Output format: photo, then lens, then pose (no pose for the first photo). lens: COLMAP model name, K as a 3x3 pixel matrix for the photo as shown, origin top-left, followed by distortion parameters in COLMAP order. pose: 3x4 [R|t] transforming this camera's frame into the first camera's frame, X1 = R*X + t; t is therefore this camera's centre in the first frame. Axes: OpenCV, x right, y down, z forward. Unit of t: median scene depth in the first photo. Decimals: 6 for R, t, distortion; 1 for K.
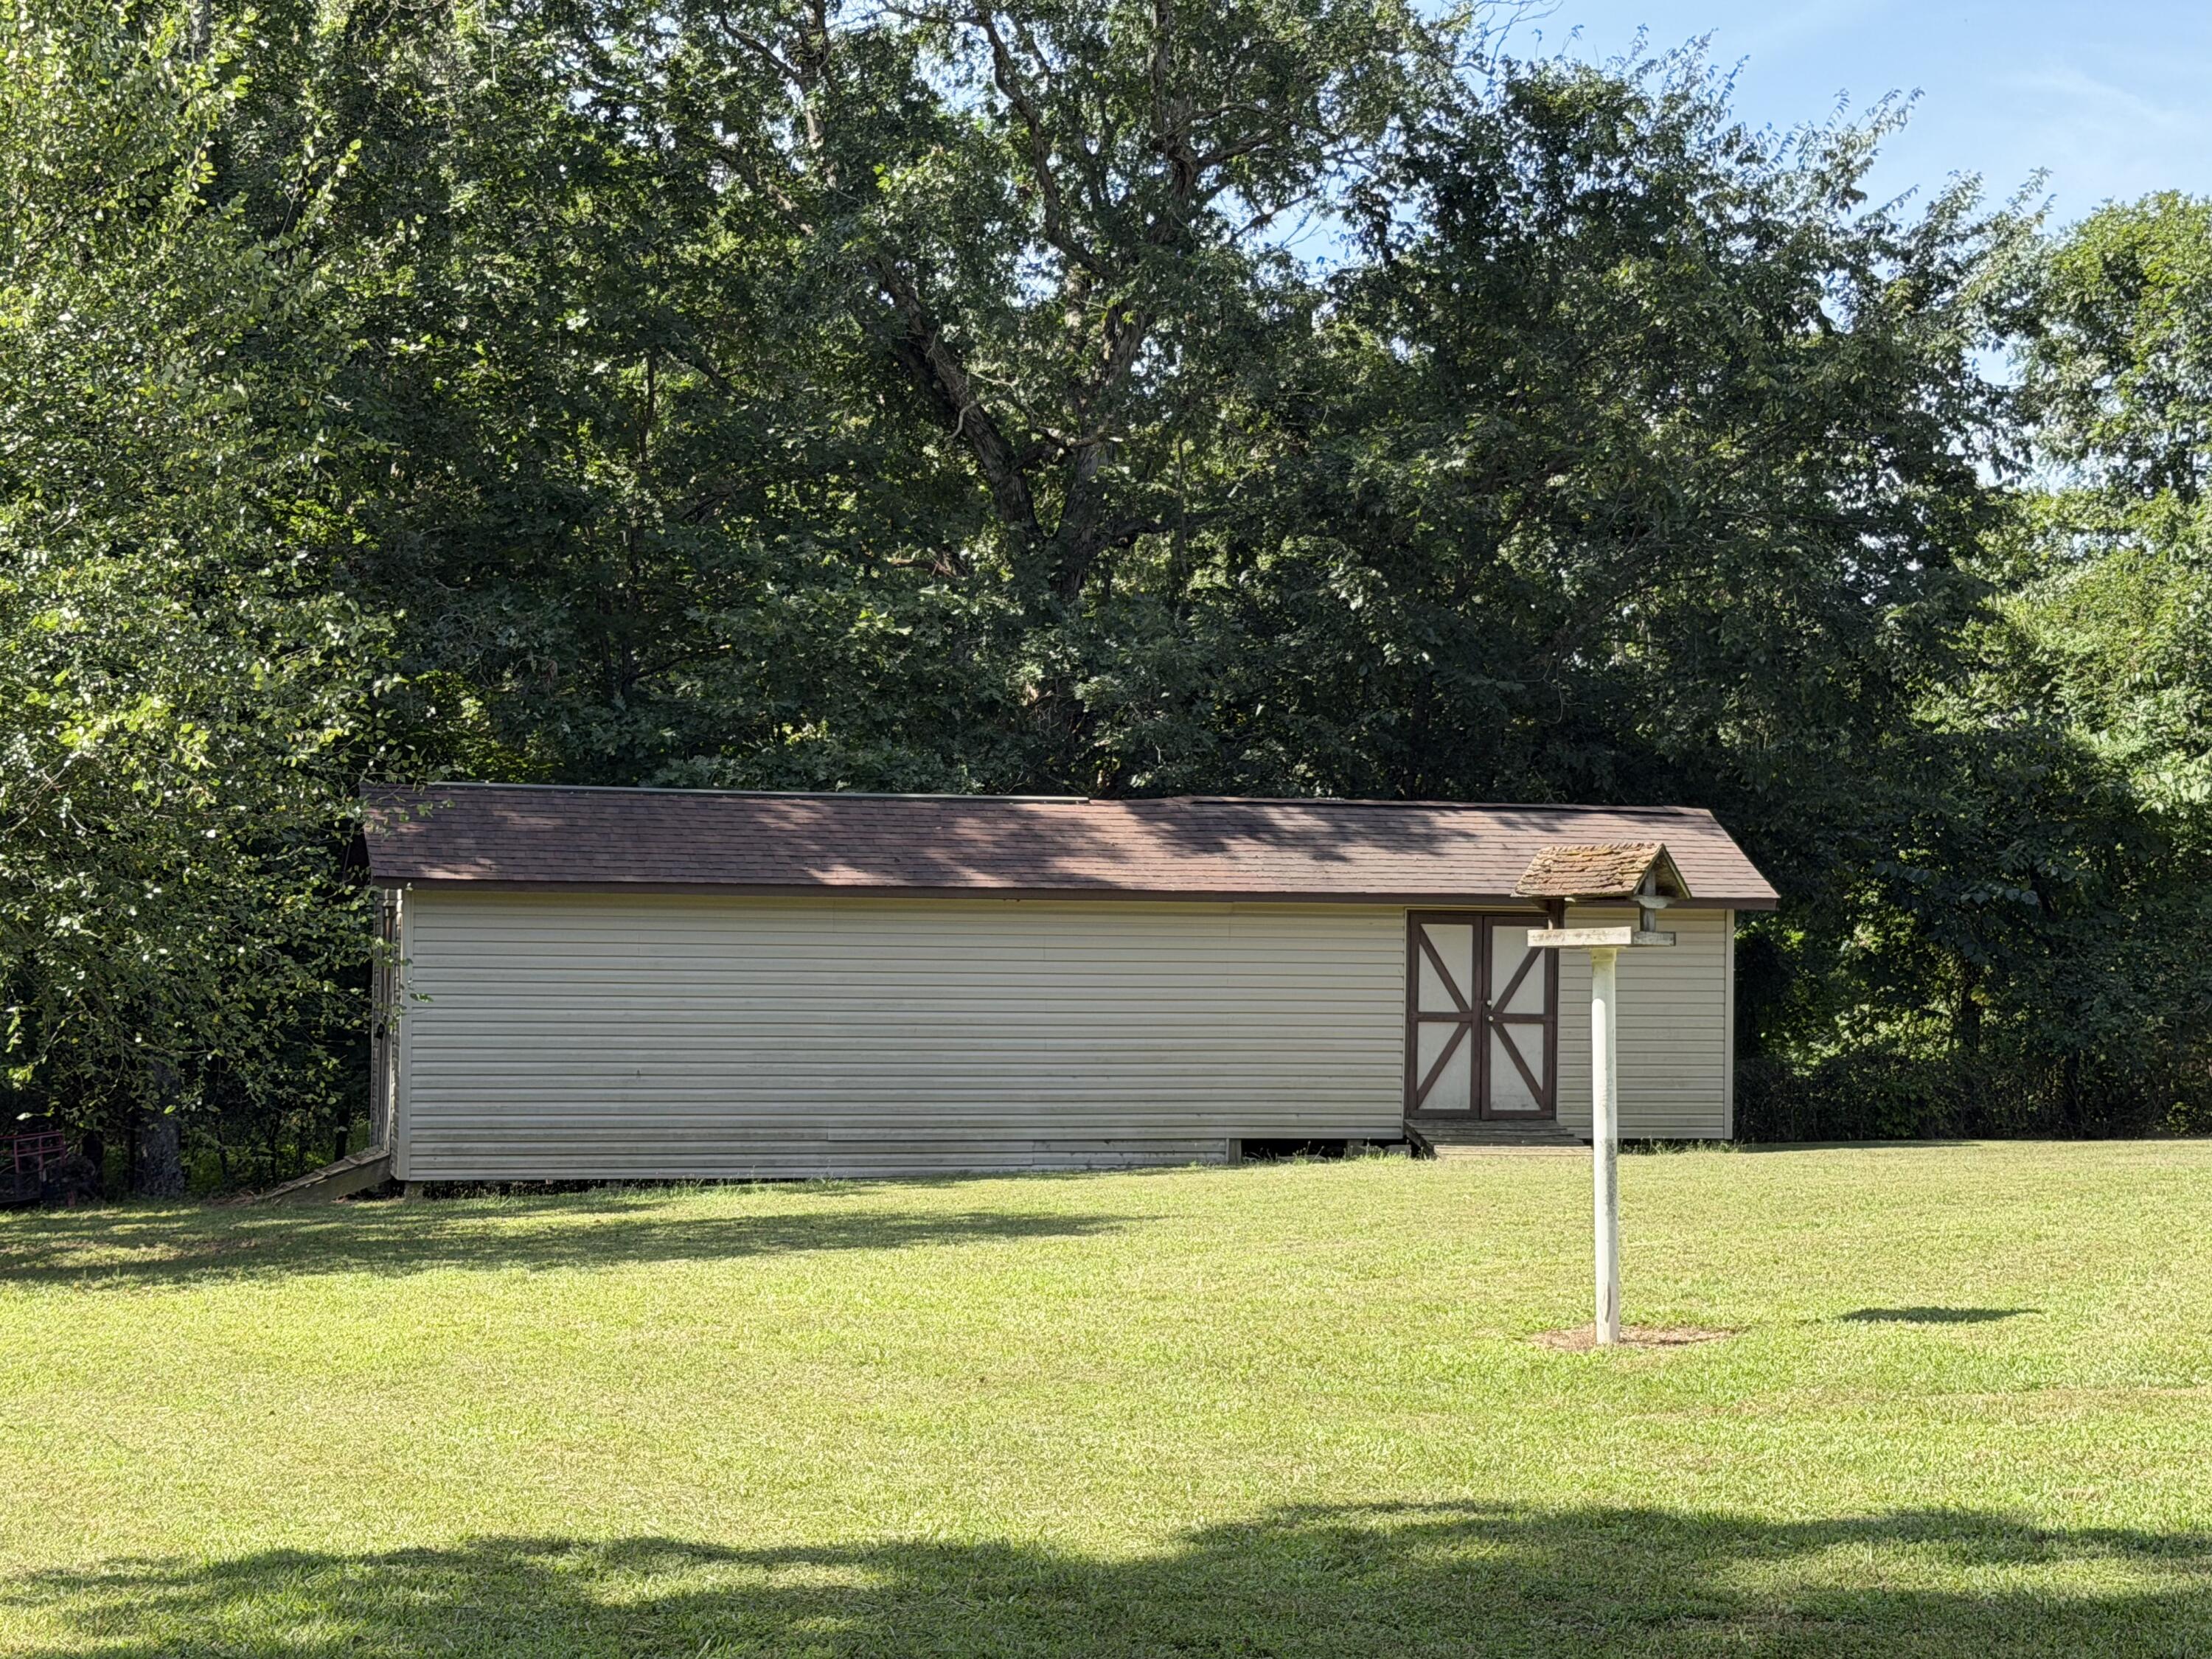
lens RADIAL K [[3742.8, 0, 1097.7], [0, 3742.8, 835.1], [0, 0, 1]] dist [0.135948, 0.000000]
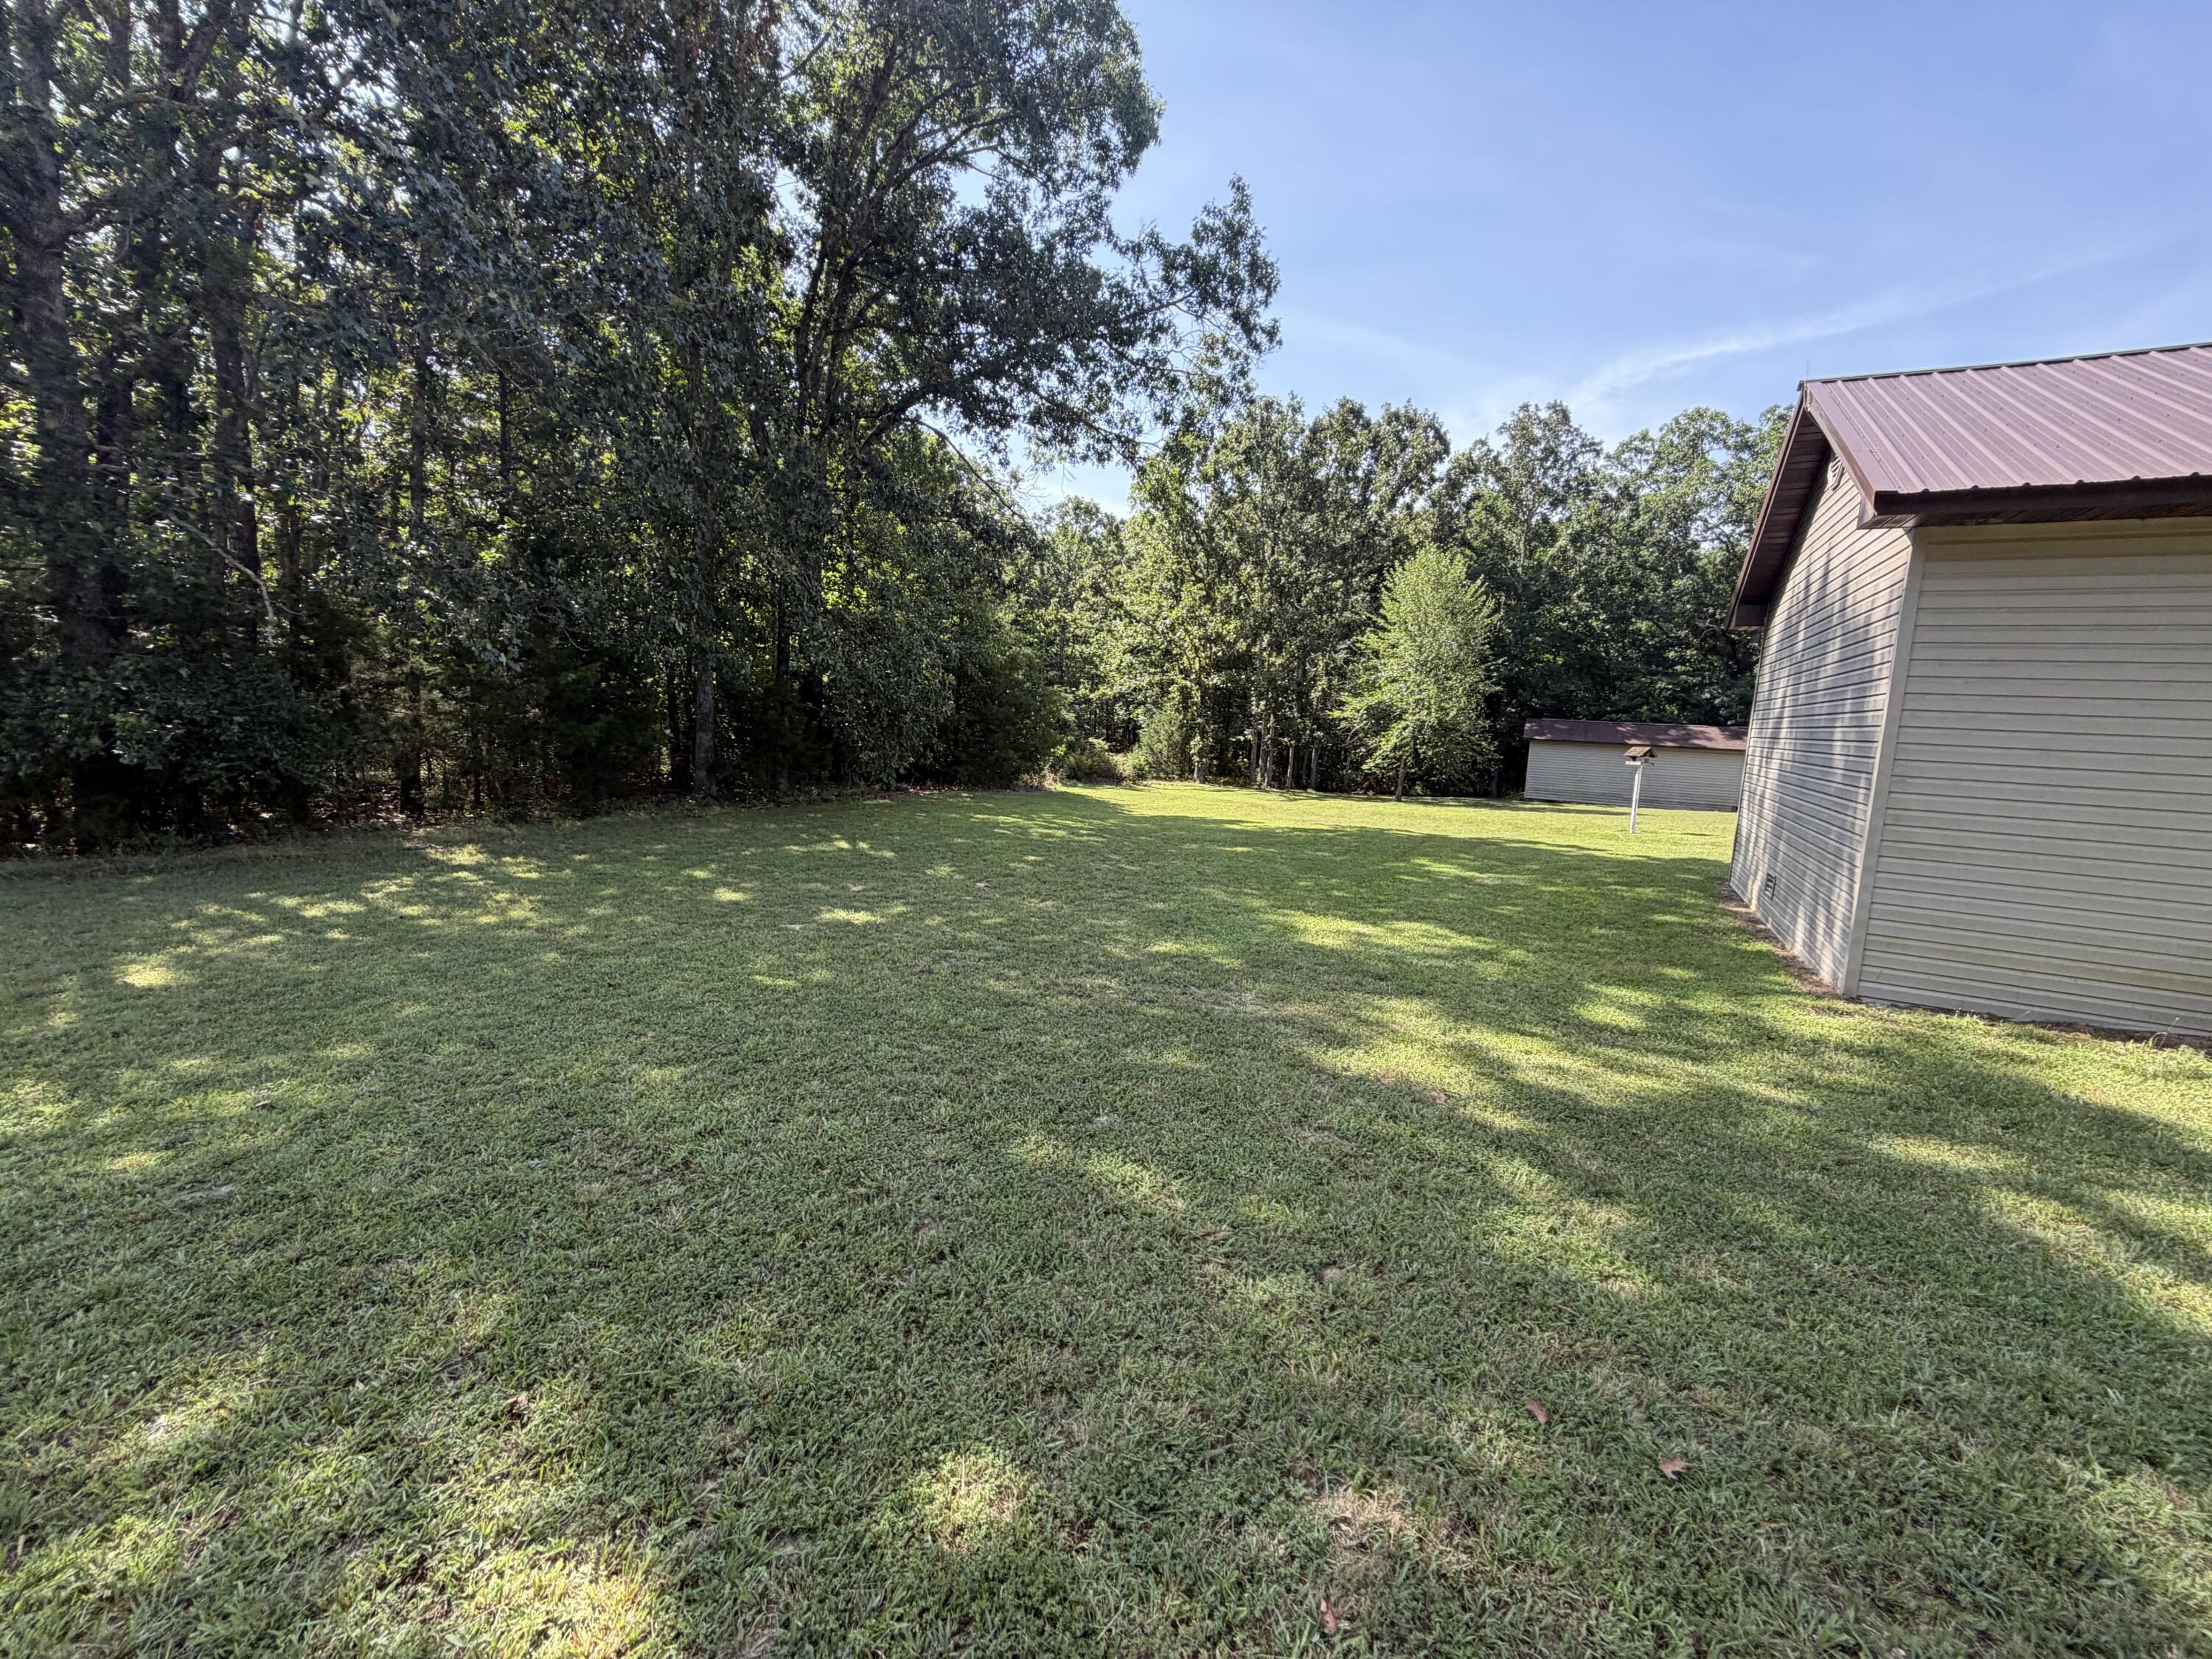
lens RADIAL K [[878.5, 0, 1093.3], [0, 878.5, 823.4], [0, 0, 1]] dist [0.000428, -0.001380]
pose [[0.715503, 0.110136, -0.689873, 0.206719], [-0.022395, 0.990603, 0.134920, -0.019852], [0.698250, -0.081086, 0.711247, -0.242747]]
